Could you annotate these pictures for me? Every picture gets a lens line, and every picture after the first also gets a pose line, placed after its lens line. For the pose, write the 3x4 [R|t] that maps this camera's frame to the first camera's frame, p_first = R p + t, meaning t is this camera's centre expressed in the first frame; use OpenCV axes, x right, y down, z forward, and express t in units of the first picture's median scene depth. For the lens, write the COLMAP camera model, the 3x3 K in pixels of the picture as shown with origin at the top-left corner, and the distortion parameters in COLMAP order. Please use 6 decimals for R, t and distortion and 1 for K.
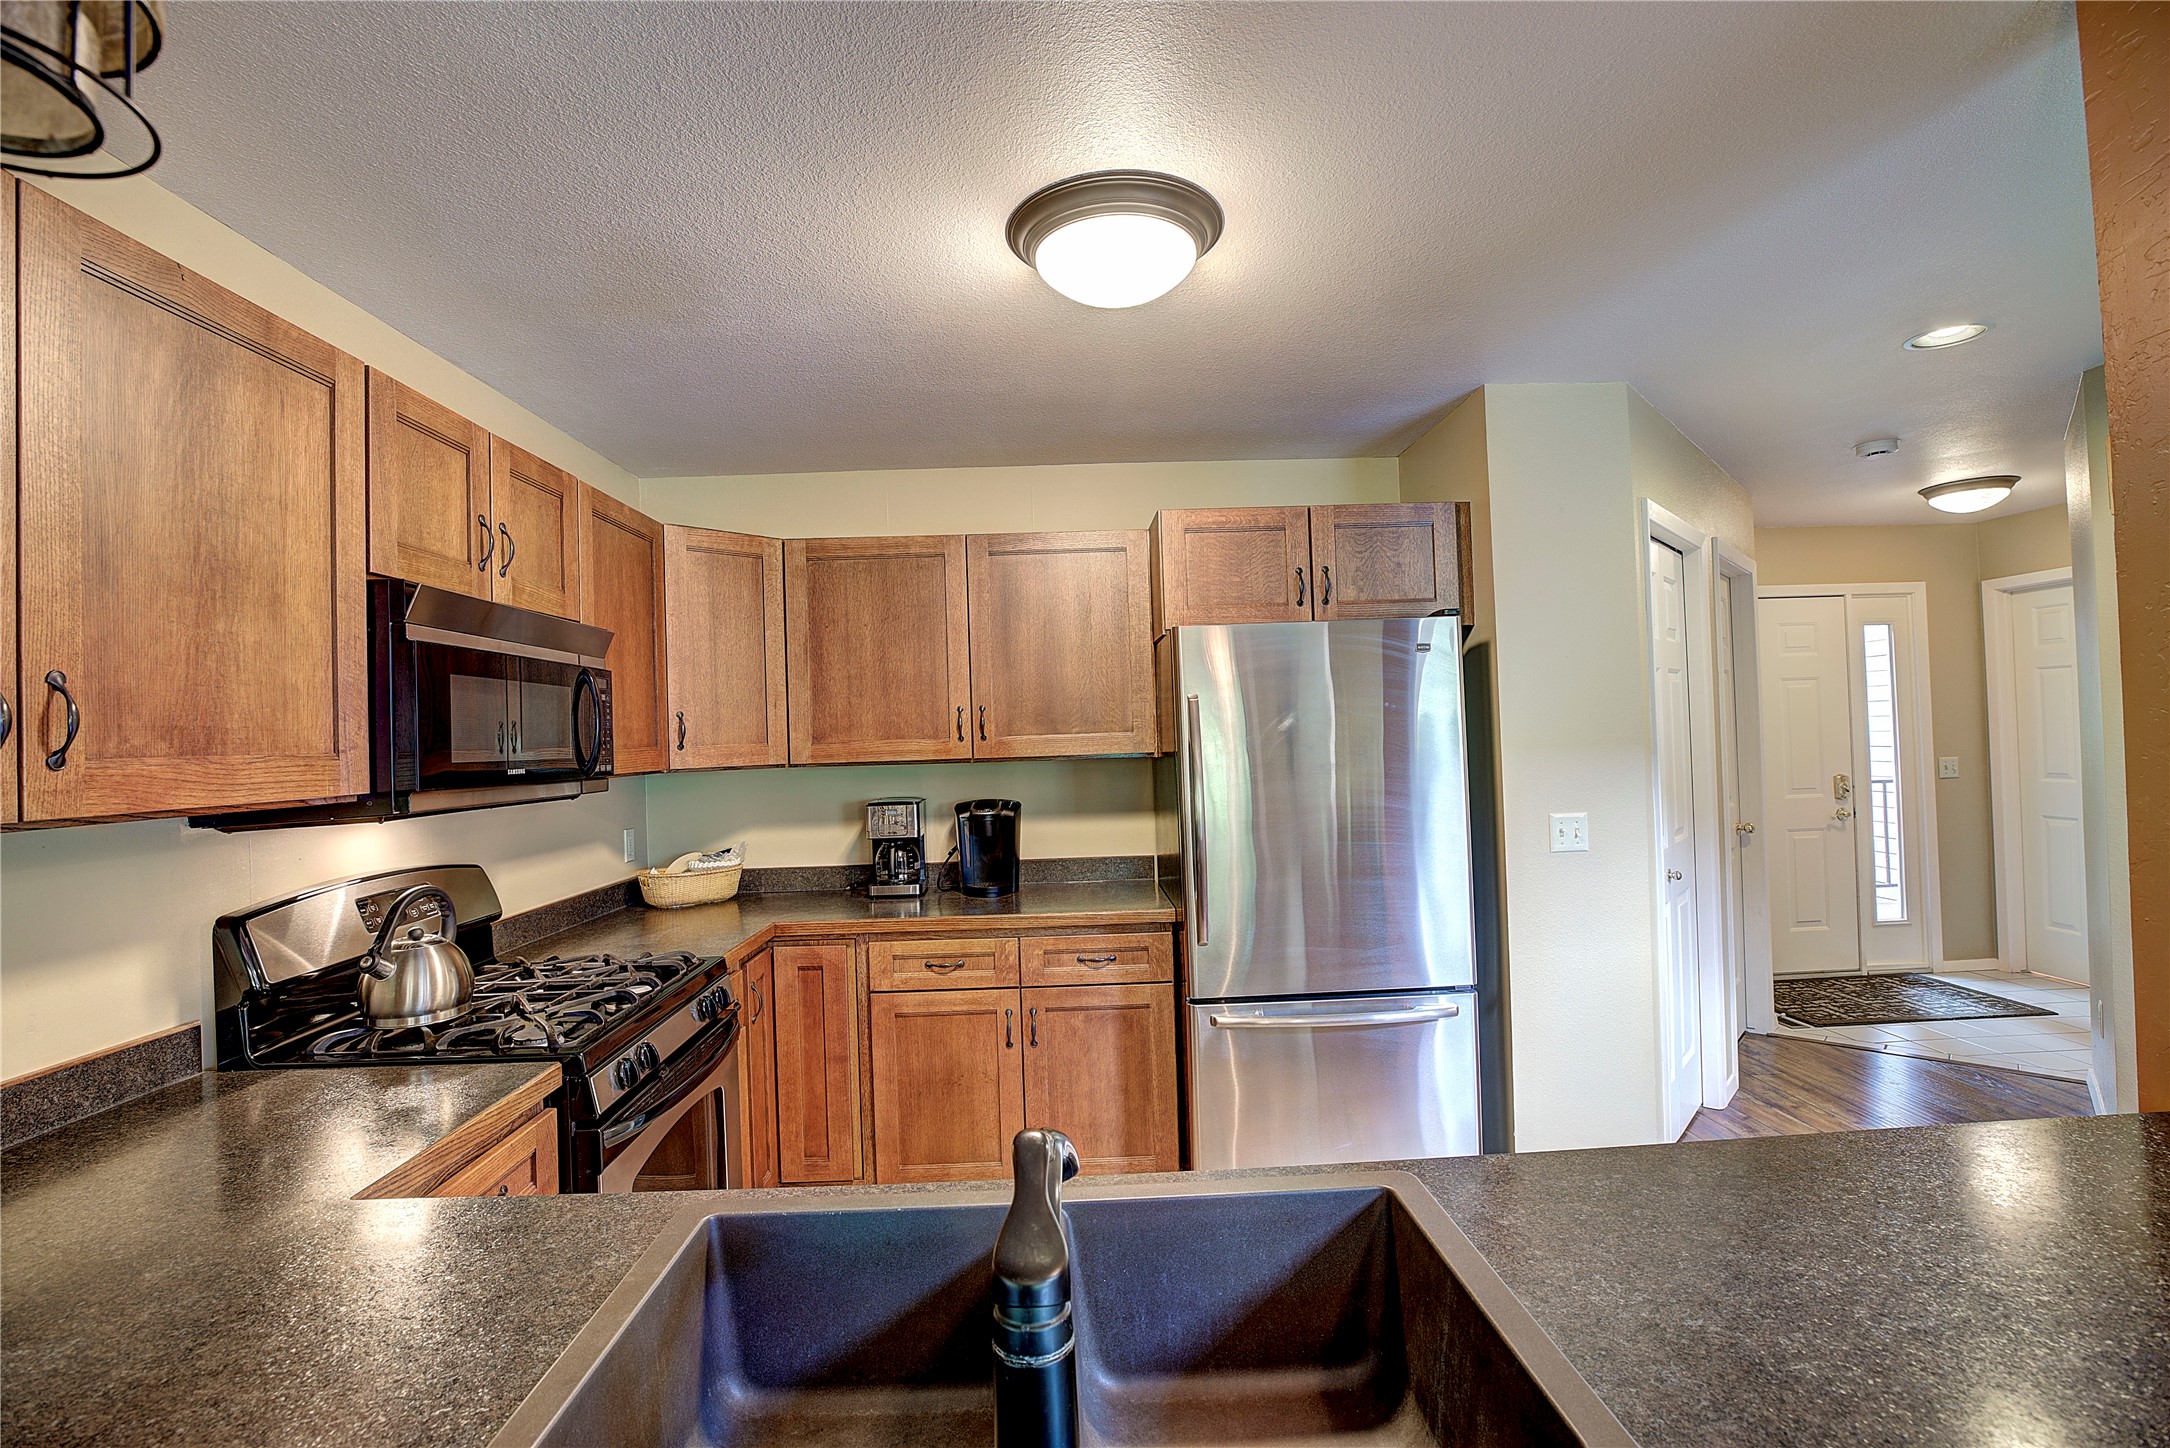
lens RADIAL K [[987.3, 0, 1078.4], [0, 987.3, 719.1], [0, 0, 1]] dist [-0.043235, 0.012543]
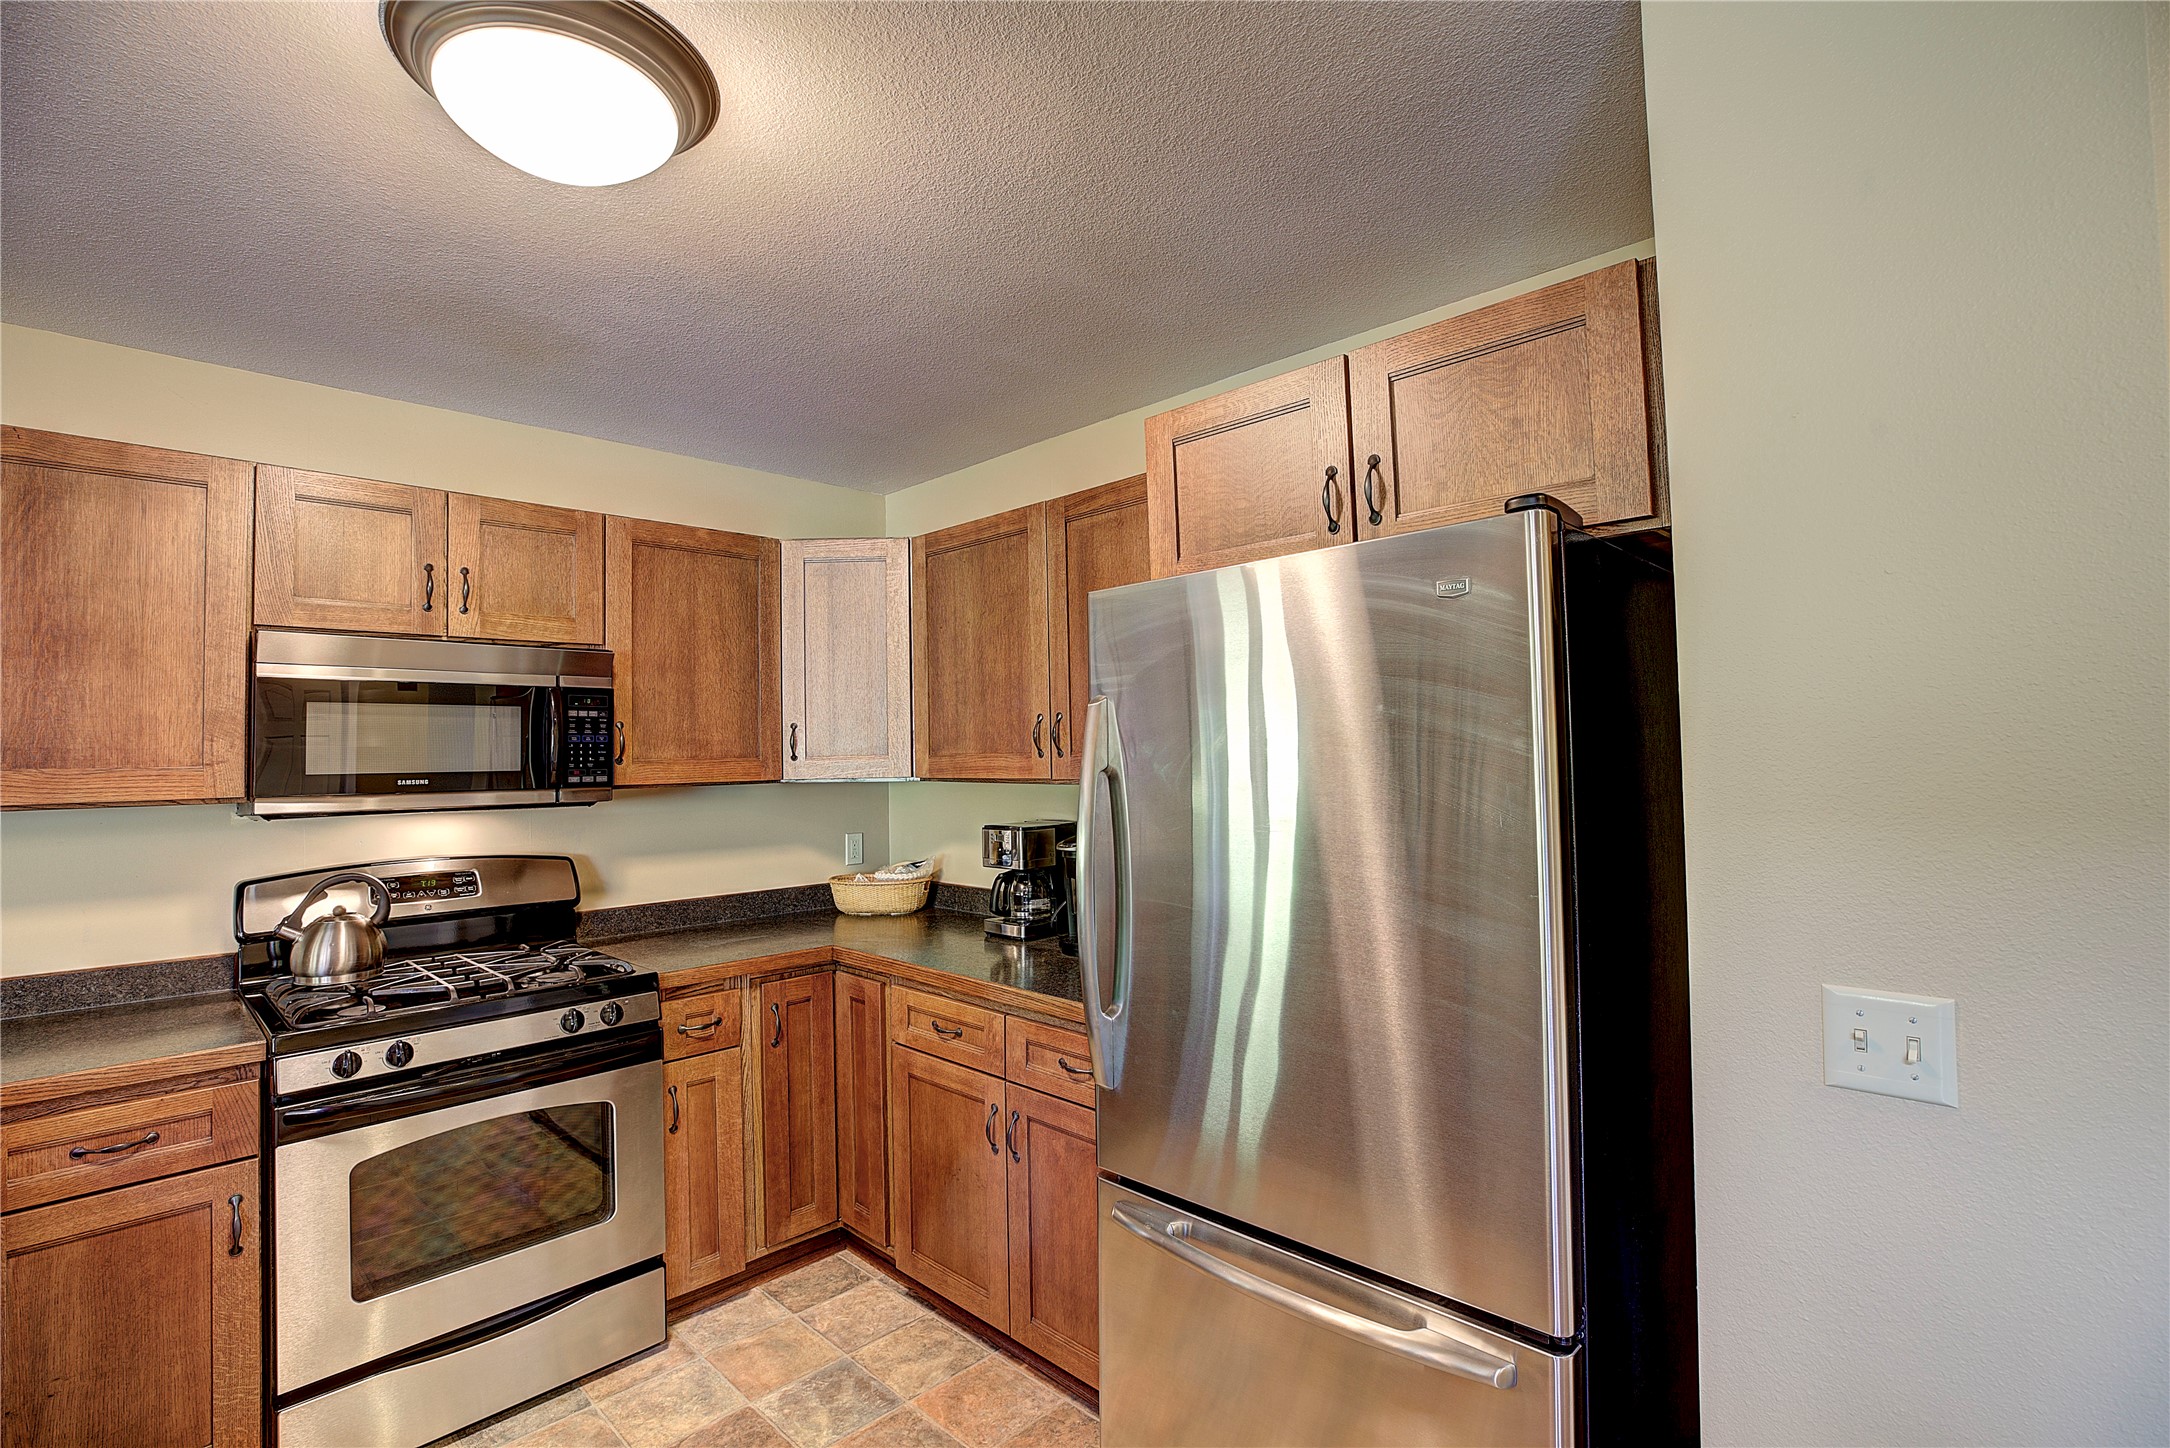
lens RADIAL K [[987.3, 0, 1078.4], [0, 987.3, 719.1], [0, 0, 1]] dist [-0.043235, 0.012543]
pose [[0.695863, -0.004216, -0.718162, 0.537276], [0.008329, 0.999963, 0.002200, -0.011637], [0.718126, -0.007512, 0.695872, 0.509610]]
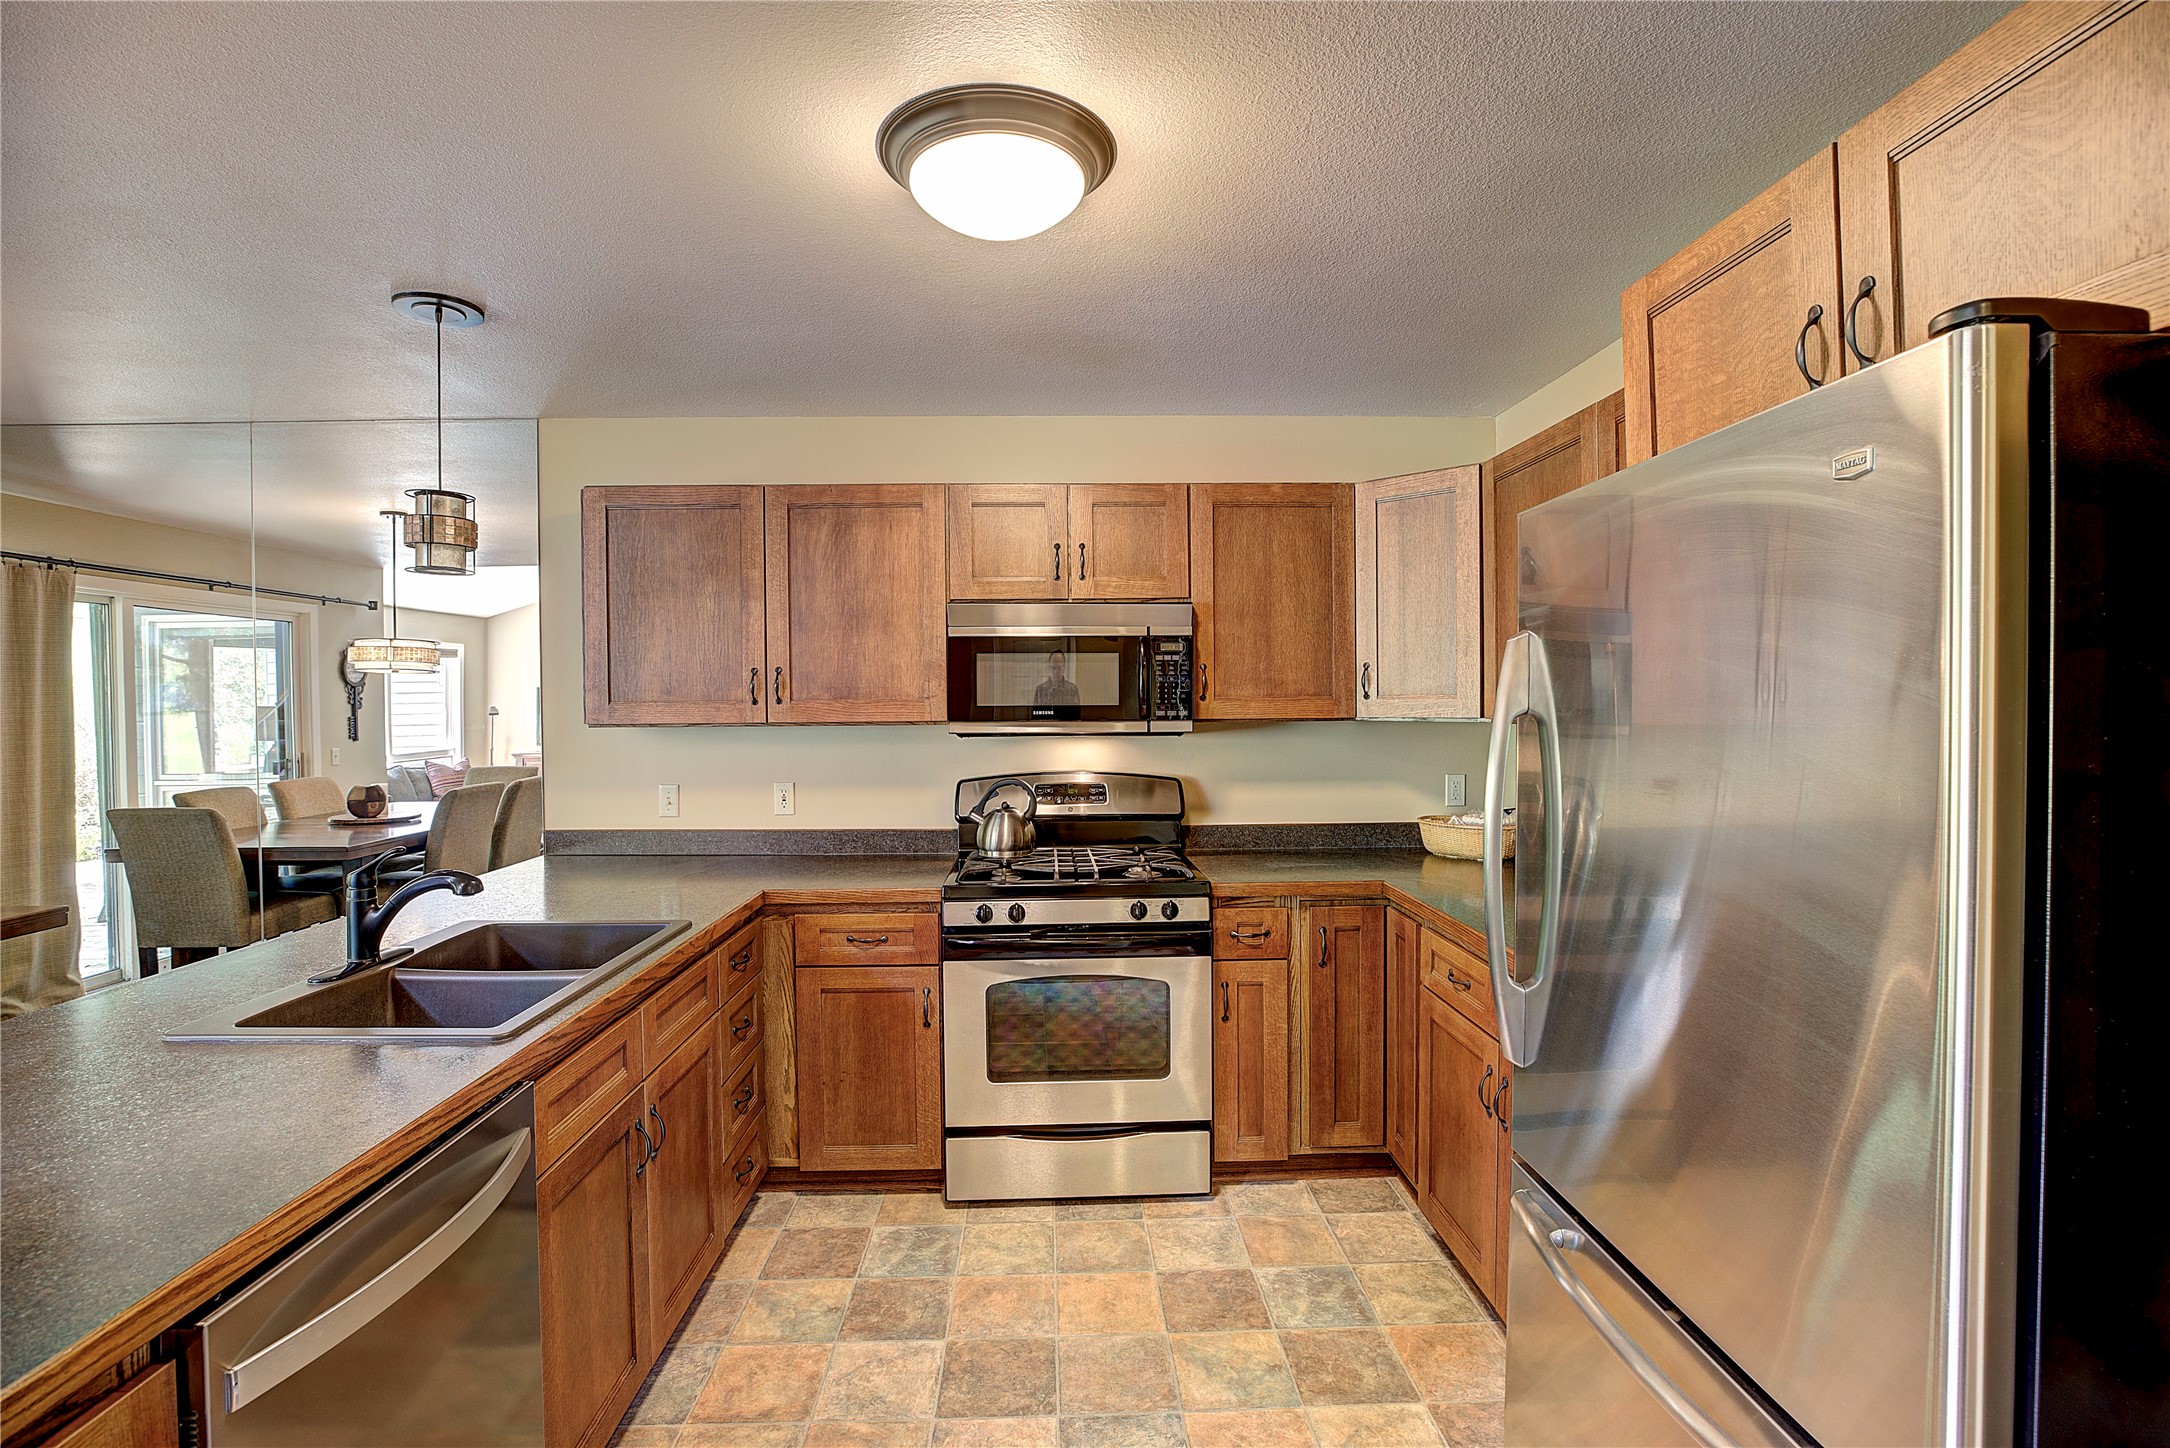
lens RADIAL K [[987.3, 0, 1078.4], [0, 987.3, 719.1], [0, 0, 1]] dist [-0.043235, 0.012543]
pose [[0.007939, 0.052043, -0.998613, 0.645098], [0.025718, 0.998304, 0.052231, -0.010295], [0.999638, -0.026097, 0.006587, 0.695453]]
